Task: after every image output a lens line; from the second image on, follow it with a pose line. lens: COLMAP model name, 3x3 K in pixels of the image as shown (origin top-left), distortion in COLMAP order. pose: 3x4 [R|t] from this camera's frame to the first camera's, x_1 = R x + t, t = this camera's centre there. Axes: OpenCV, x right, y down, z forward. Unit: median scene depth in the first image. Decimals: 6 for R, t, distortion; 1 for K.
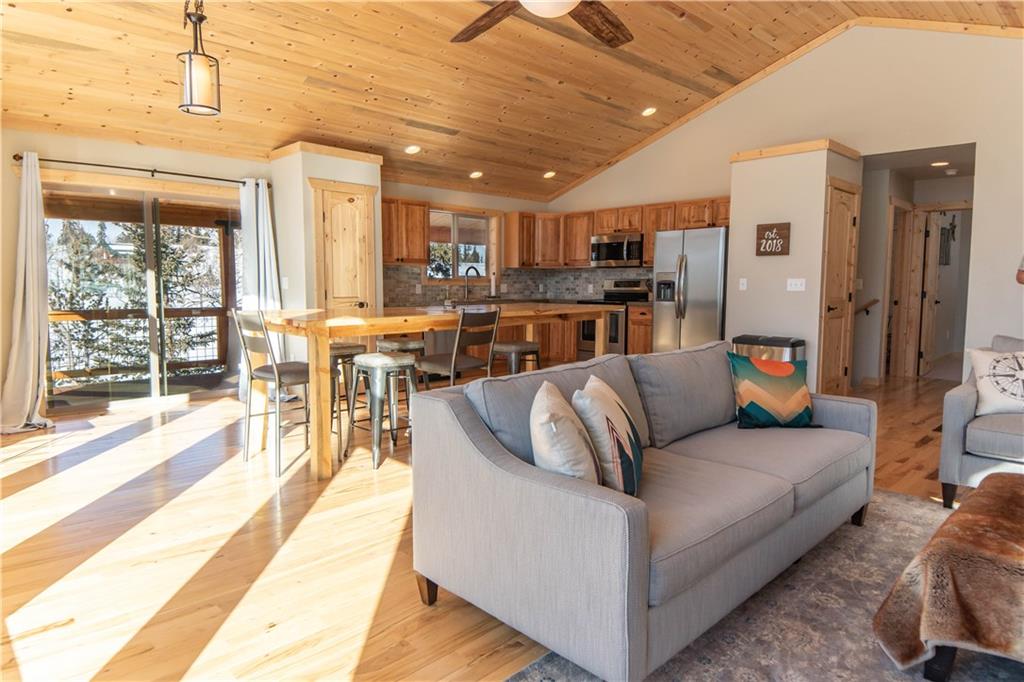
lens RADIAL K [[627.5, 0, 510.9], [0, 627.5, 338.1], [0, 0, 1]] dist [-0.005220, -0.029313]
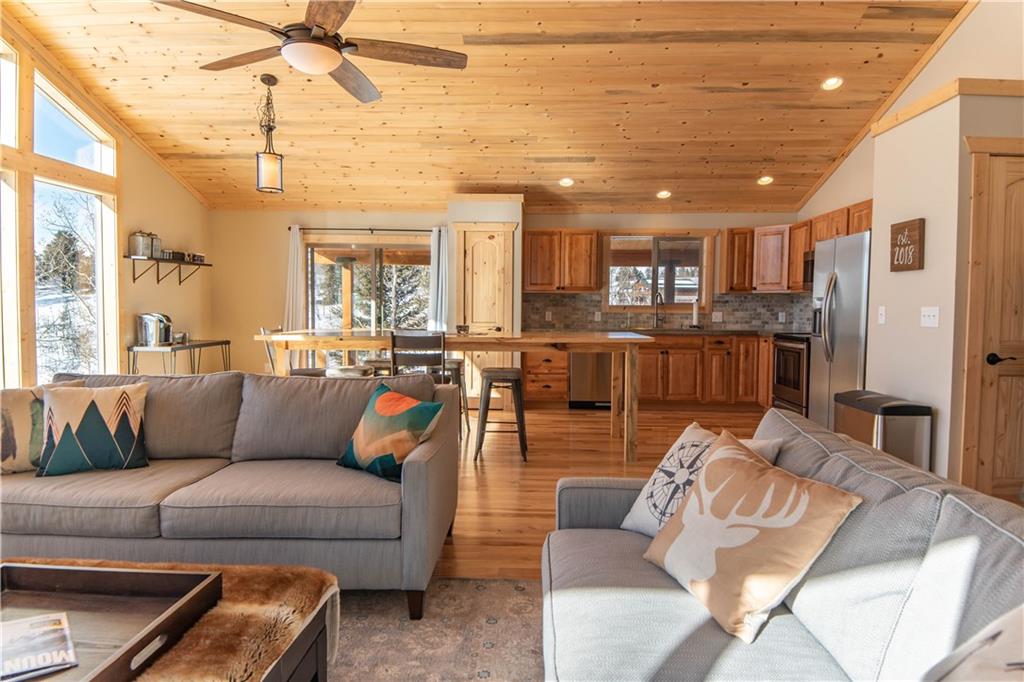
lens RADIAL K [[627.5, 0, 504.9], [0, 627.5, 339.9], [0, 0, 1]] dist [-0.005220, -0.029313]
pose [[0.666569, 0.040538, -0.744341, 0.567653], [-0.068922, 0.997595, -0.007391, -0.025618], [0.742251, 0.056228, 0.667759, 0.249663]]
